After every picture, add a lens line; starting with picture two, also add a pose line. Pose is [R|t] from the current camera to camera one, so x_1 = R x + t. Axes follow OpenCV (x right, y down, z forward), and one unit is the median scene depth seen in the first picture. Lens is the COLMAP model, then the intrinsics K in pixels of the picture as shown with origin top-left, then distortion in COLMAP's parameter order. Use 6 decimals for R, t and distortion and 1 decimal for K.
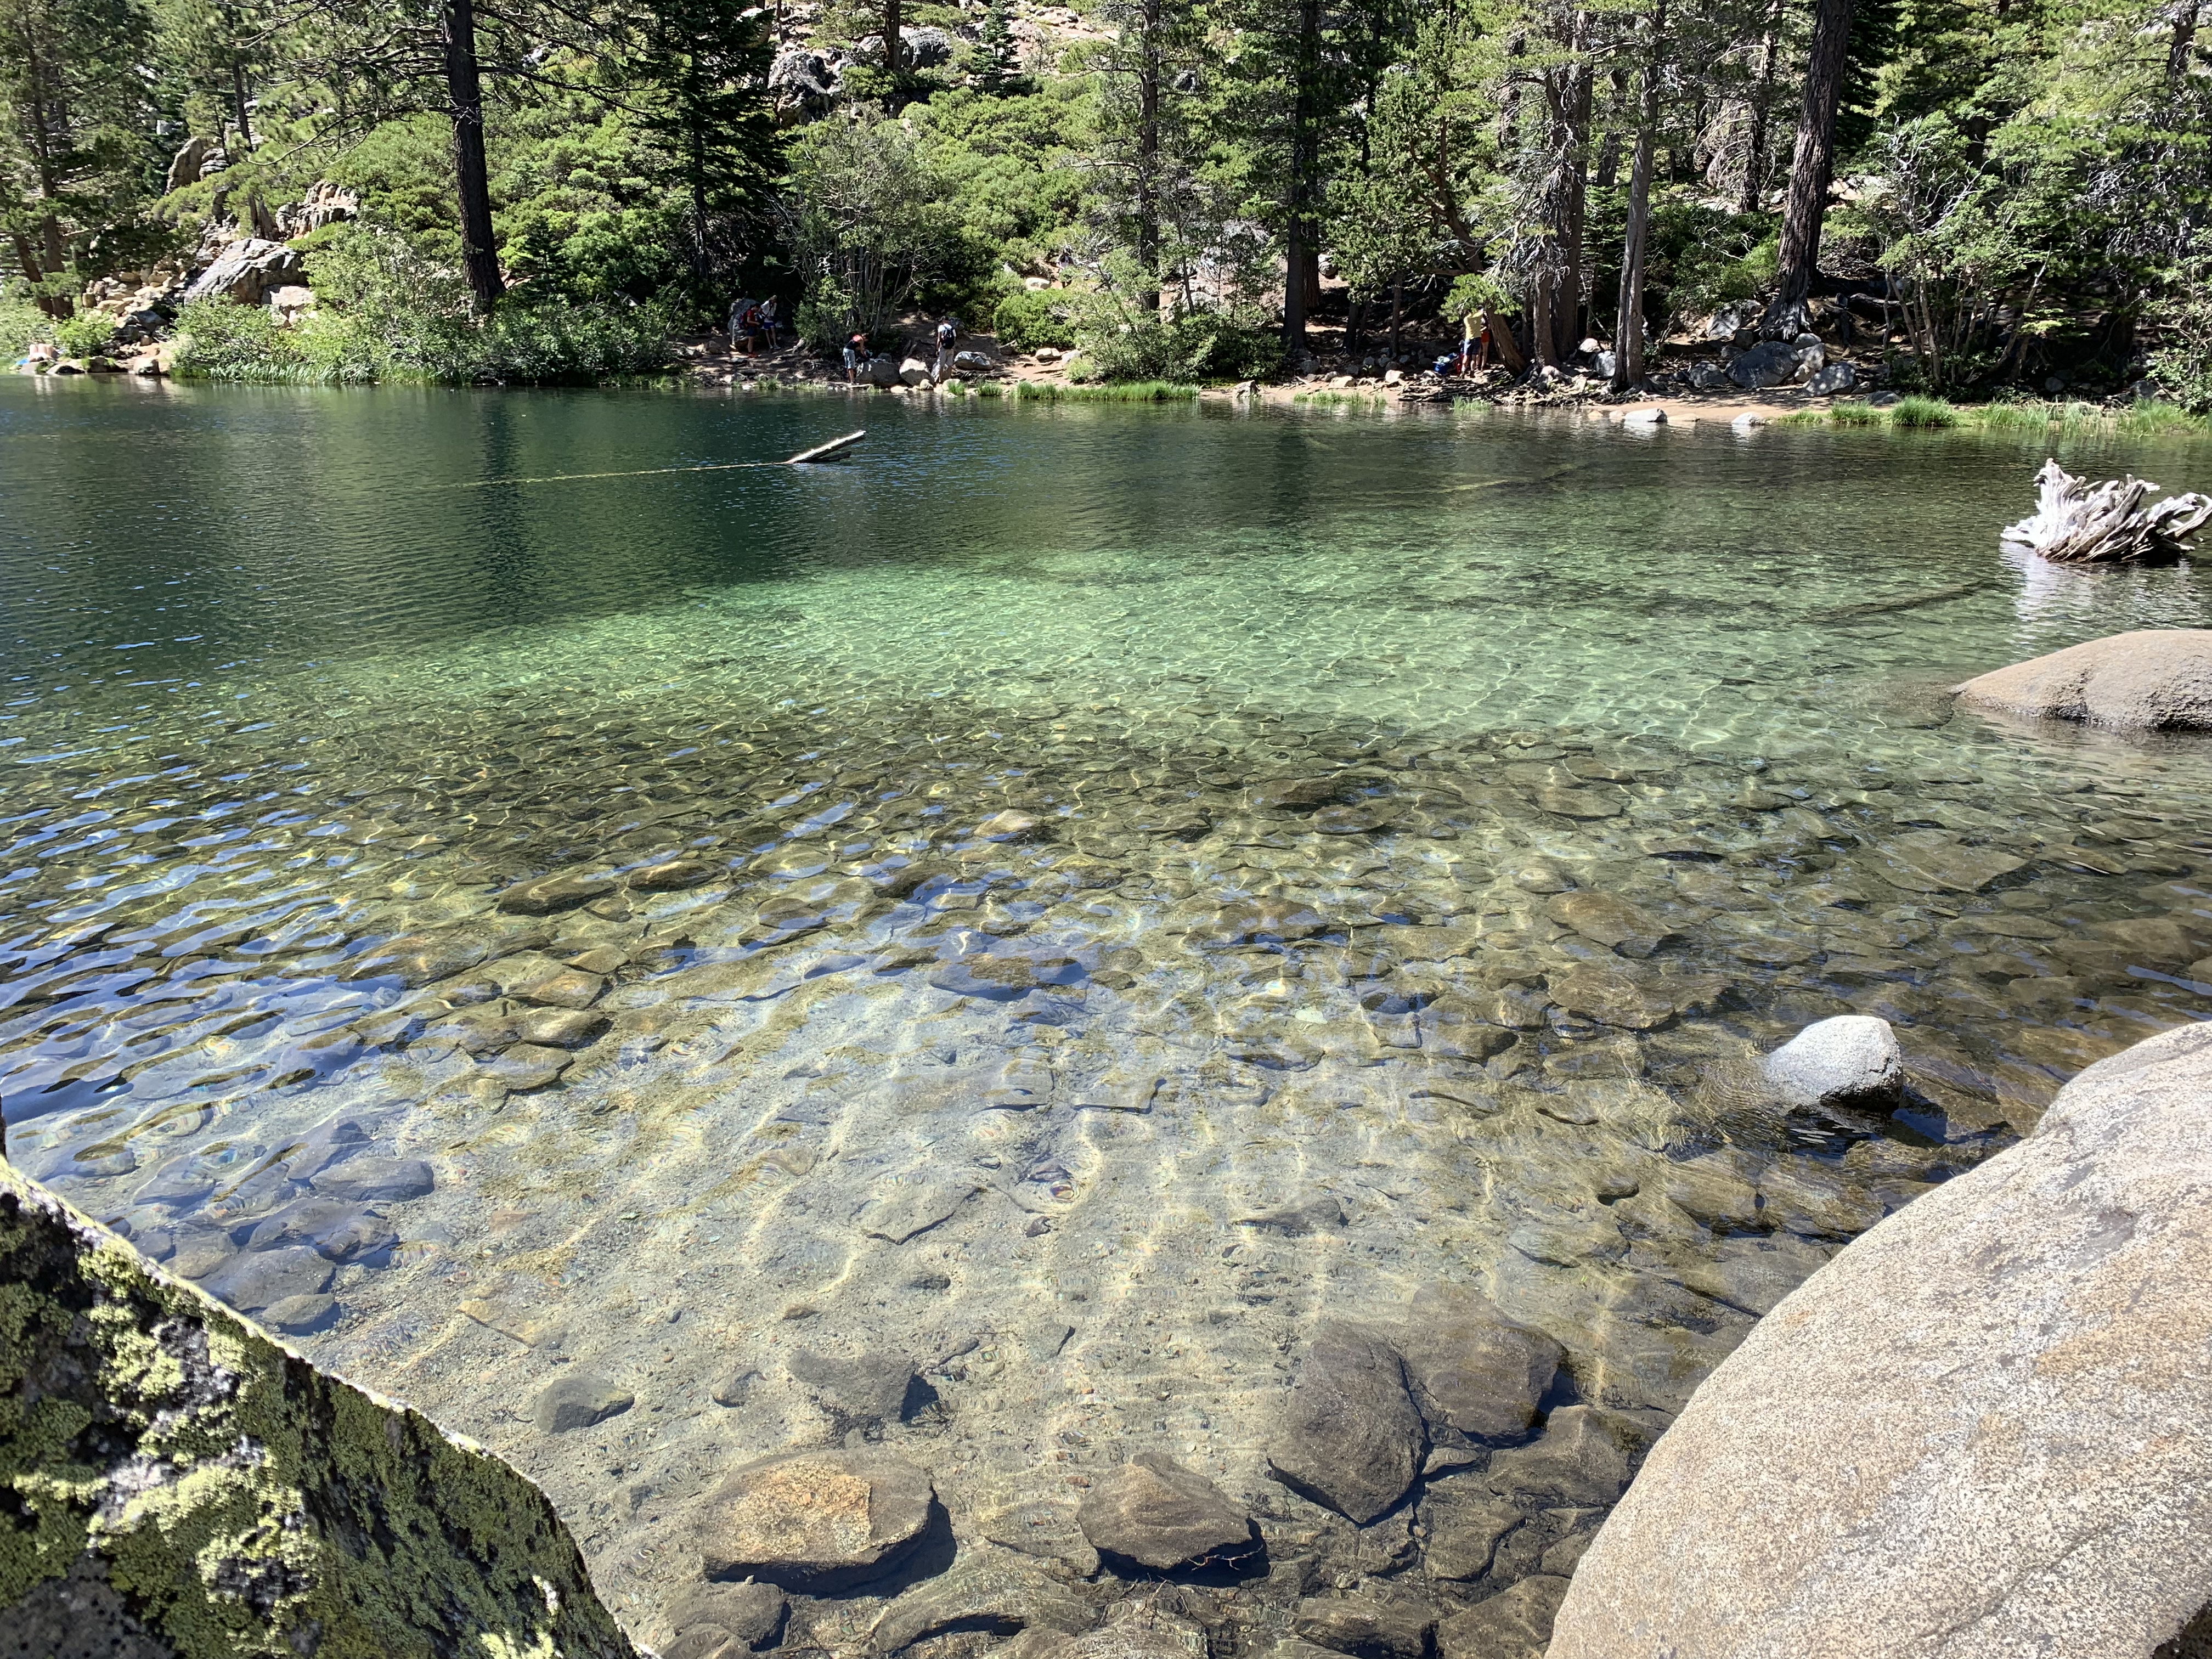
lens RADIAL K [[1664.8, 0, 1094.6], [0, 1664.8, 814.6], [0, 0, 1]] dist [0.037132, -0.047594]
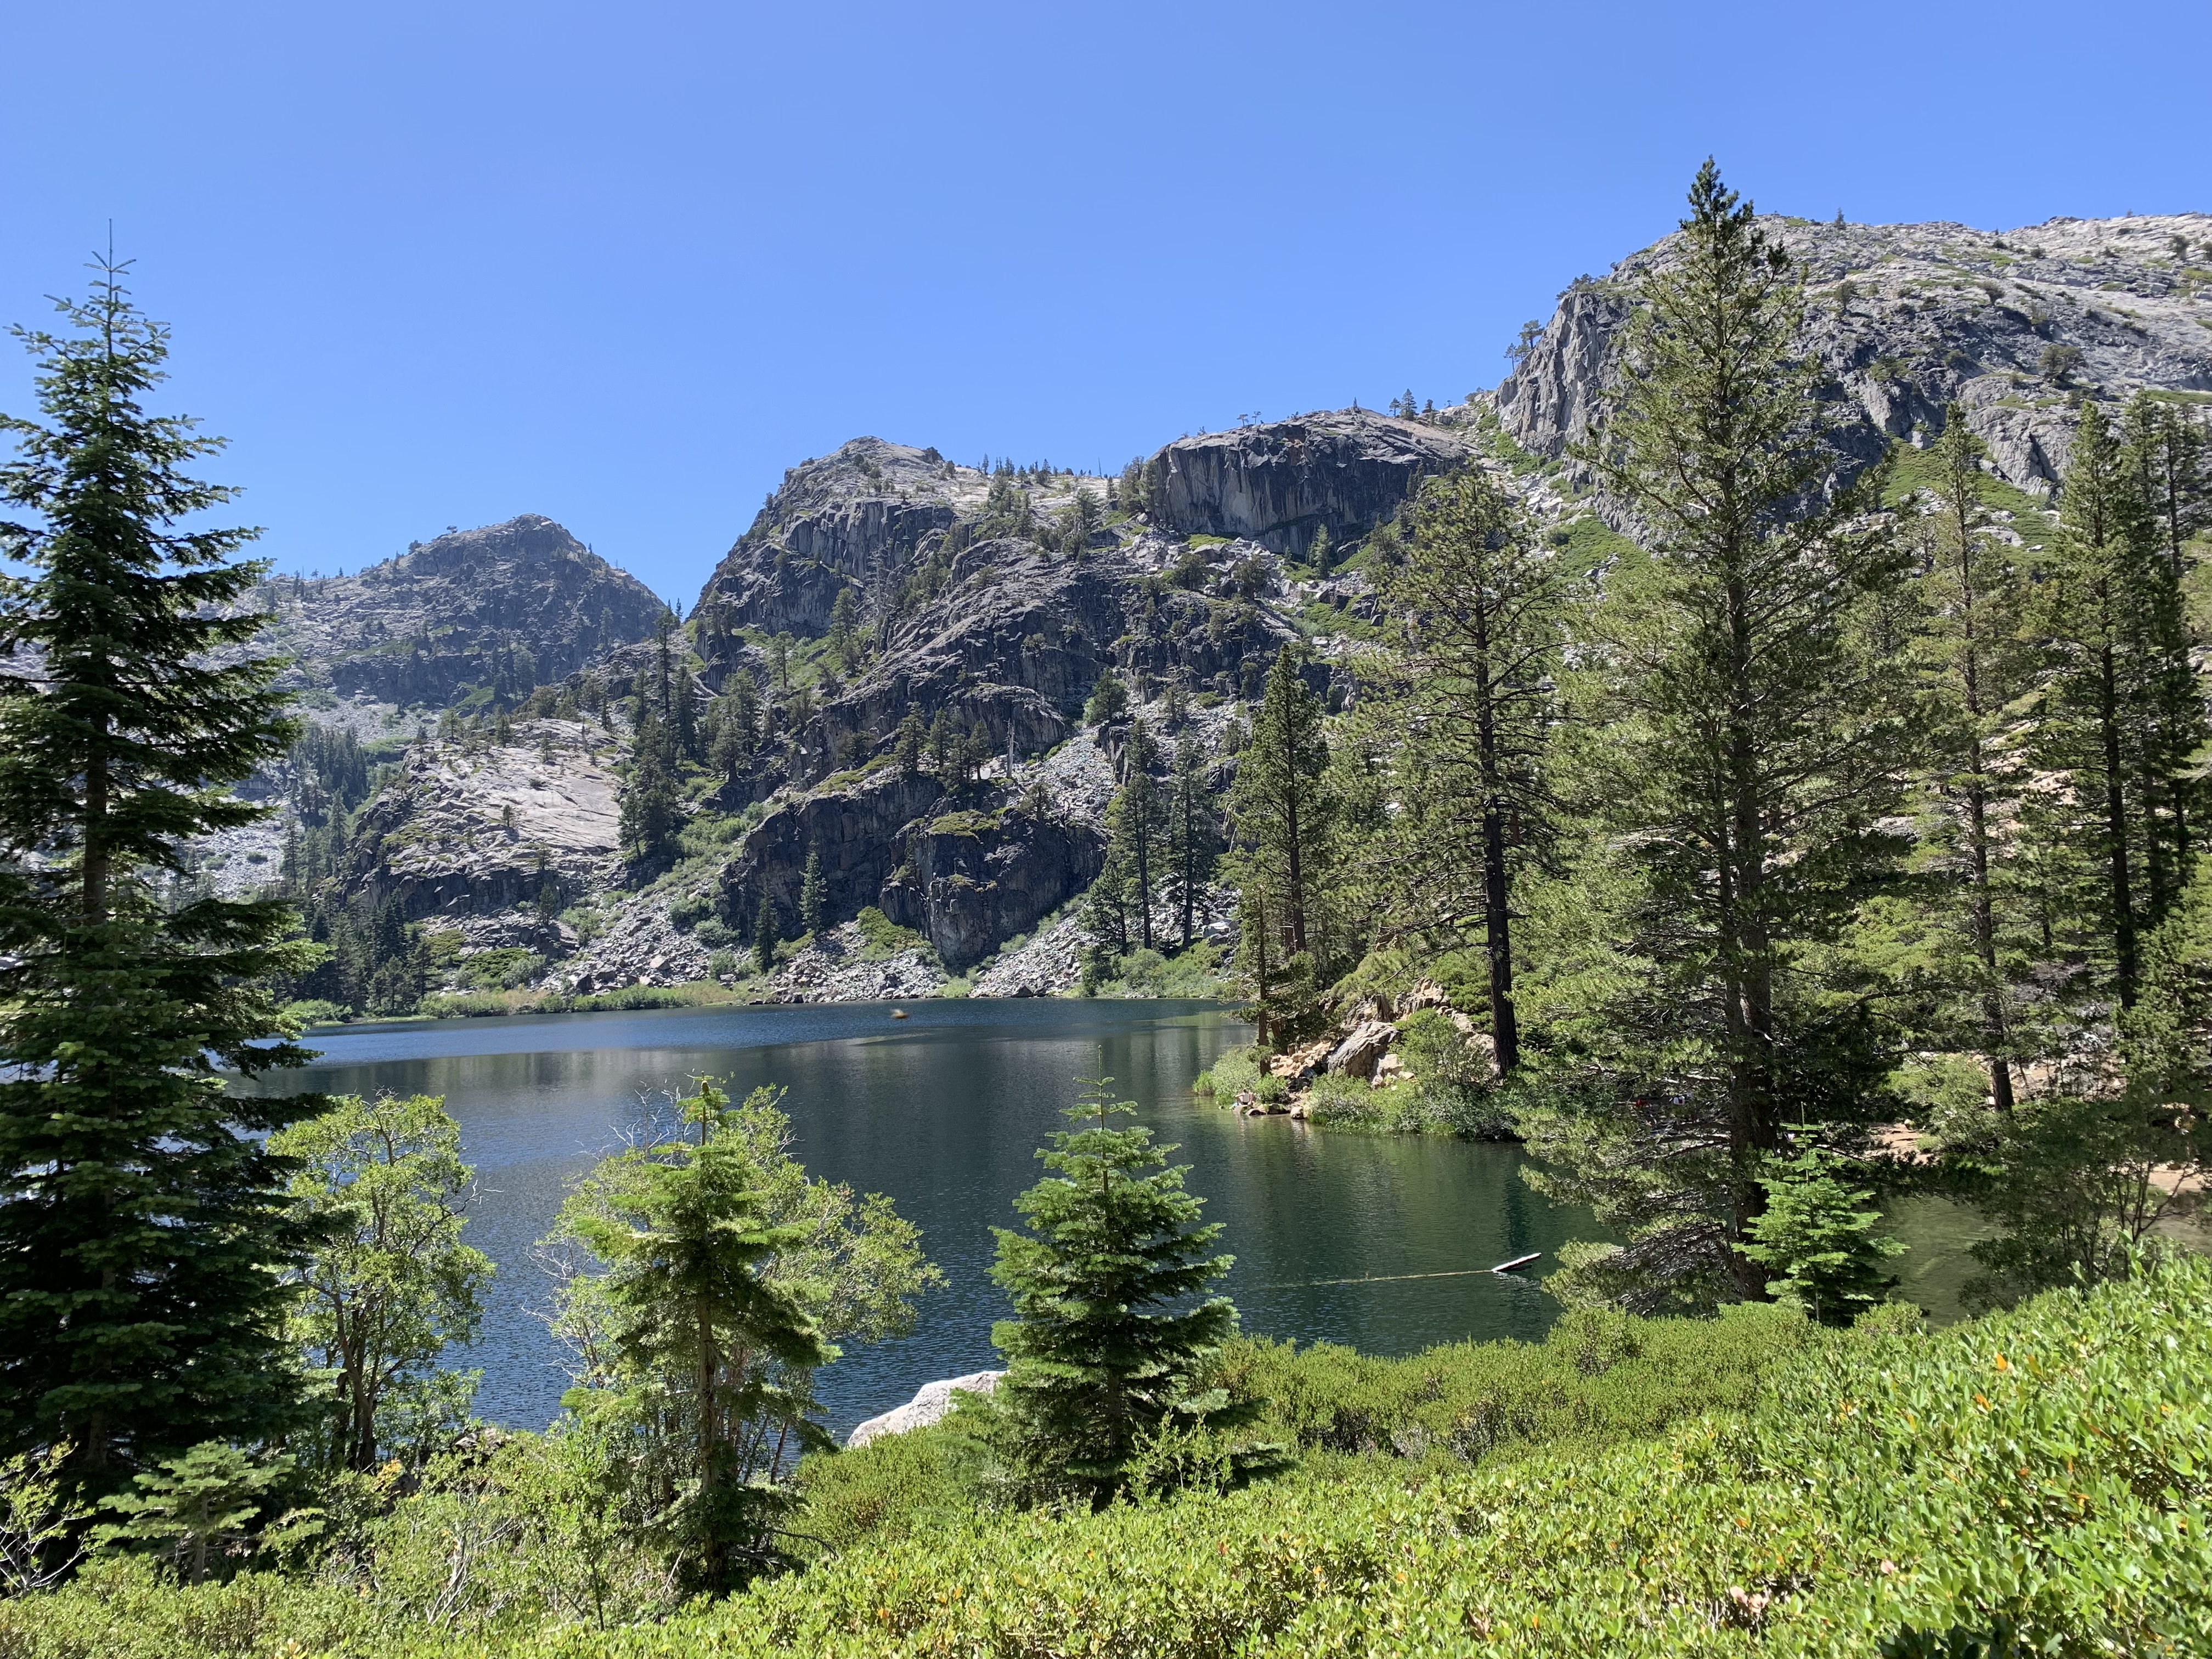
lens RADIAL K [[1664.8, 0, 1088.9], [0, 1664.8, 804.3], [0, 0, 1]] dist [0.037132, -0.047594]
pose [[0.761217, -0.100501, -0.640663, 0.332633], [-0.137110, 0.940644, -0.310468, -0.034432], [0.633837, 0.324174, 0.702254, -0.323407]]
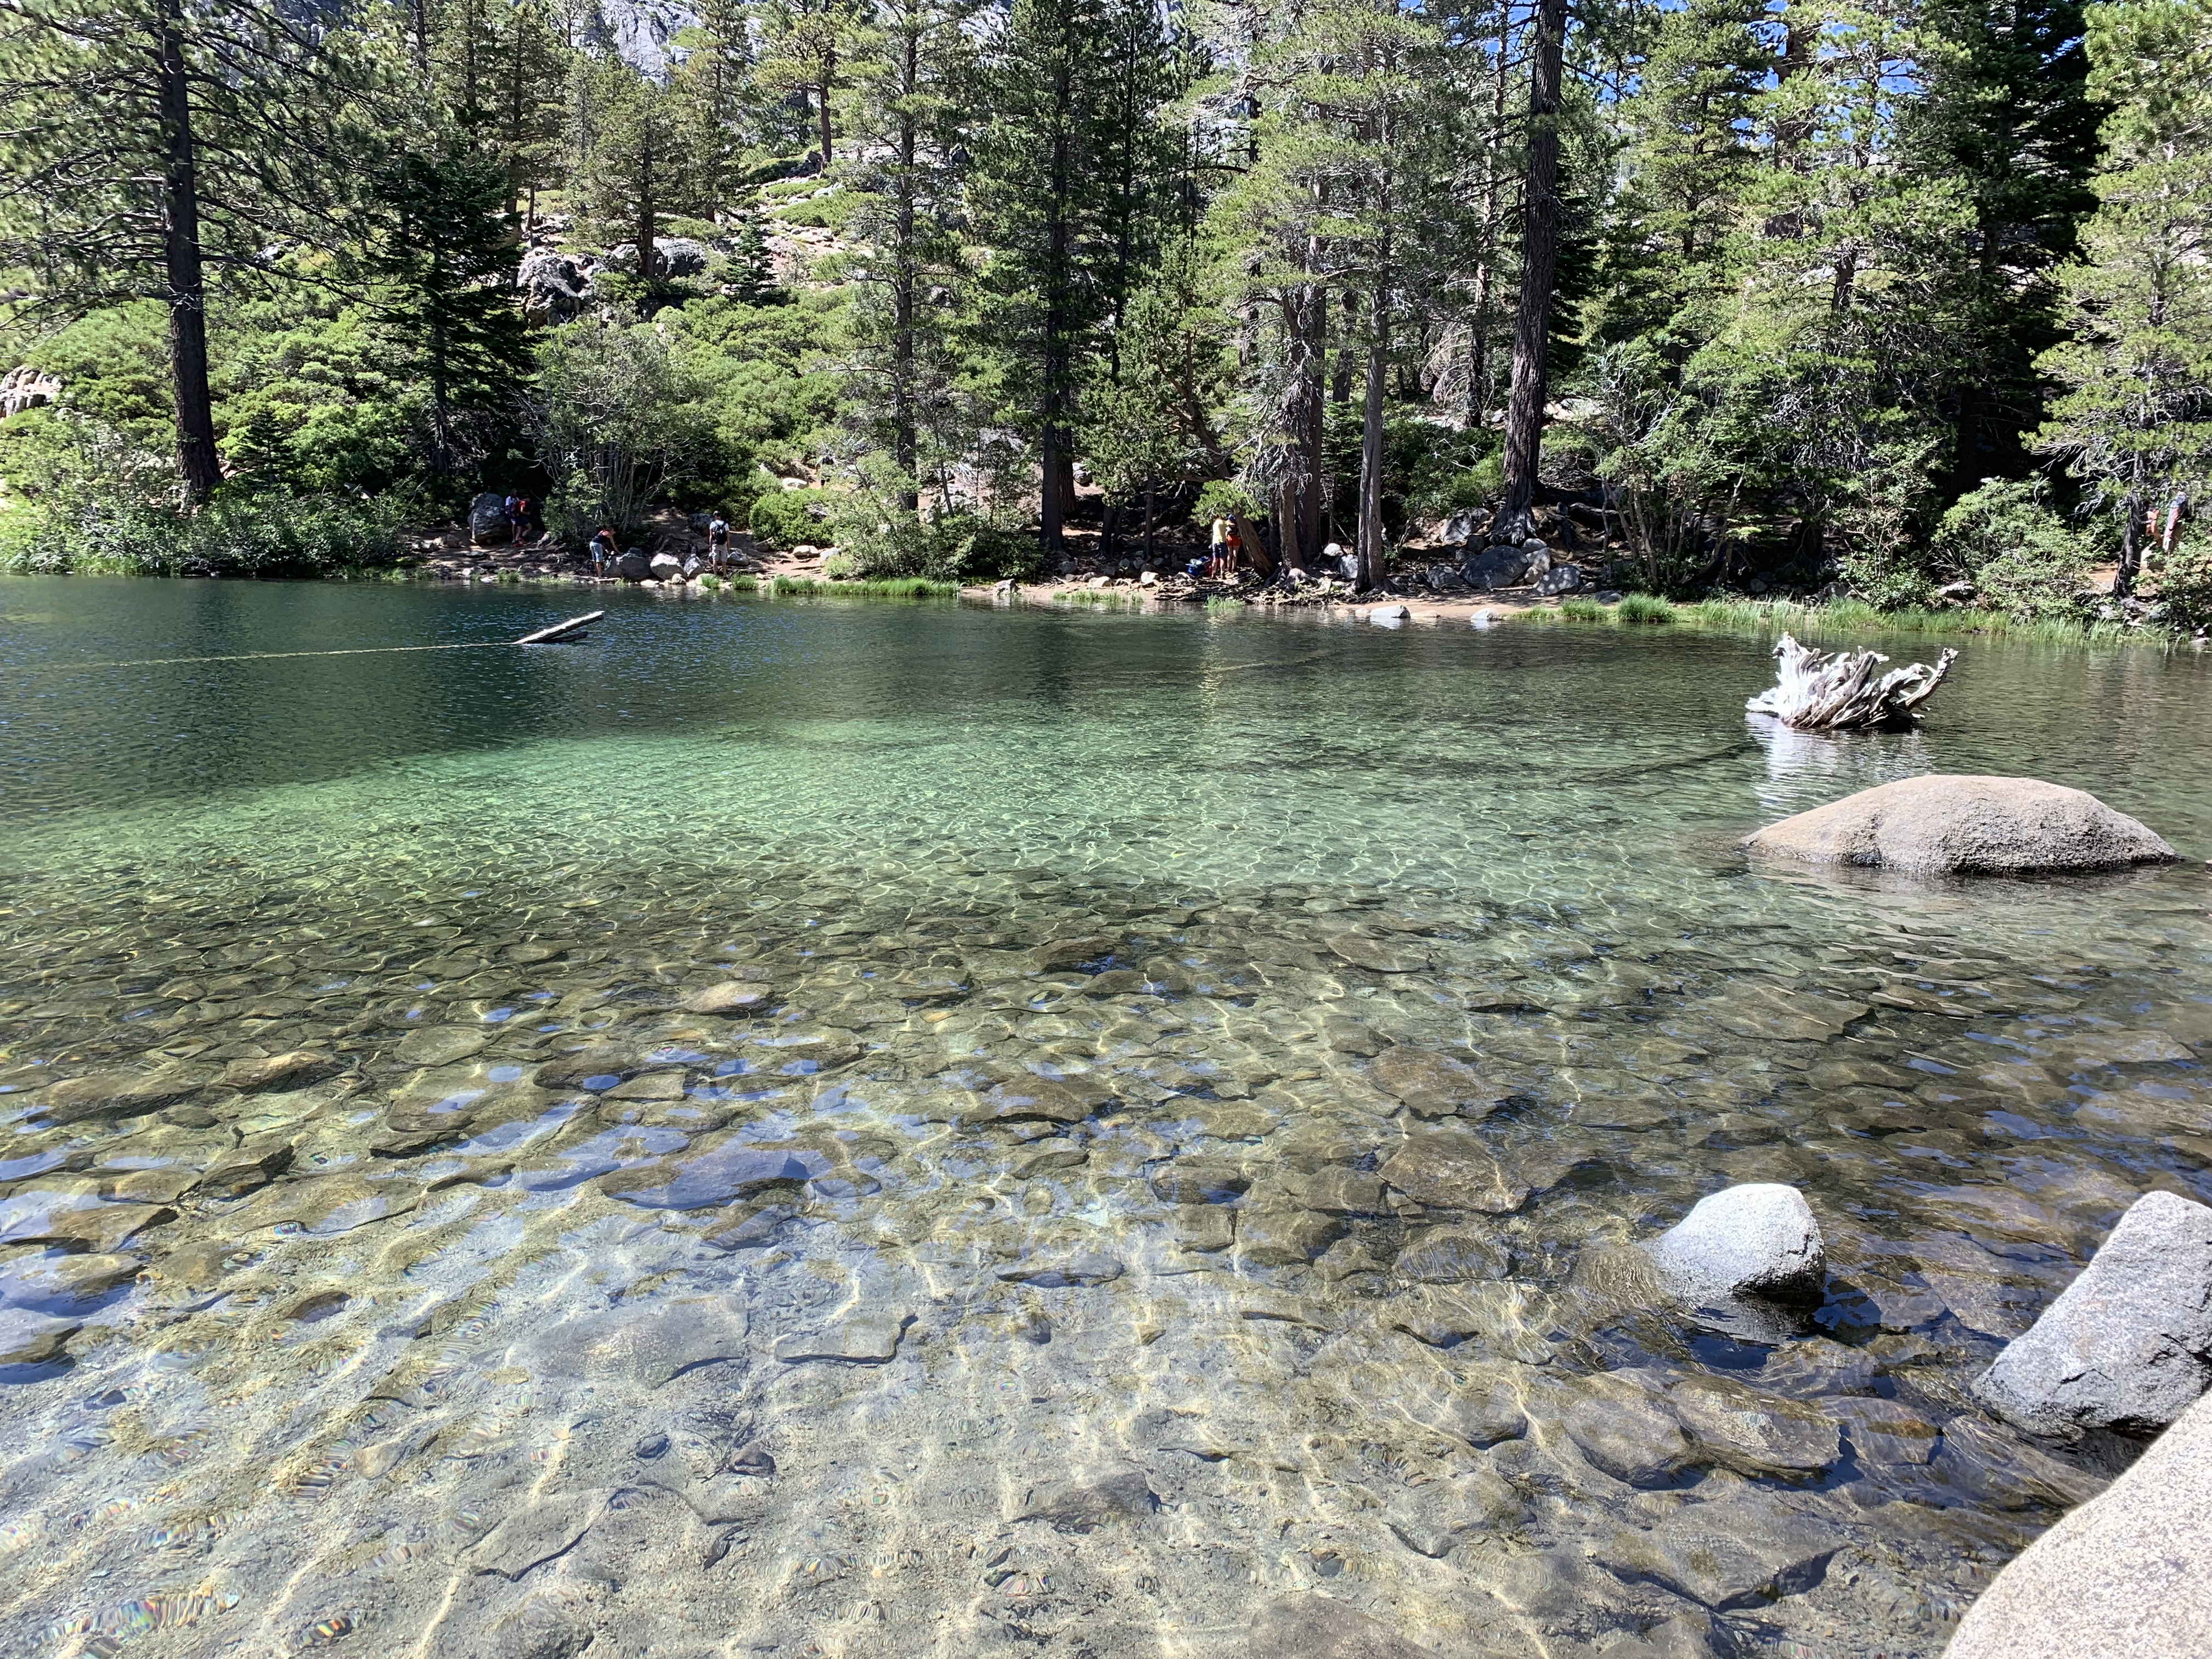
lens RADIAL K [[1664.8, 0, 1103.6], [0, 1664.8, 808.1], [0, 0, 1]] dist [0.037132, -0.047594]
pose [[0.989402, -0.011052, 0.144780, 0.002287], [0.029101, 0.991962, -0.123148, 0.003022], [-0.142255, 0.126056, 0.981771, 0.022563]]
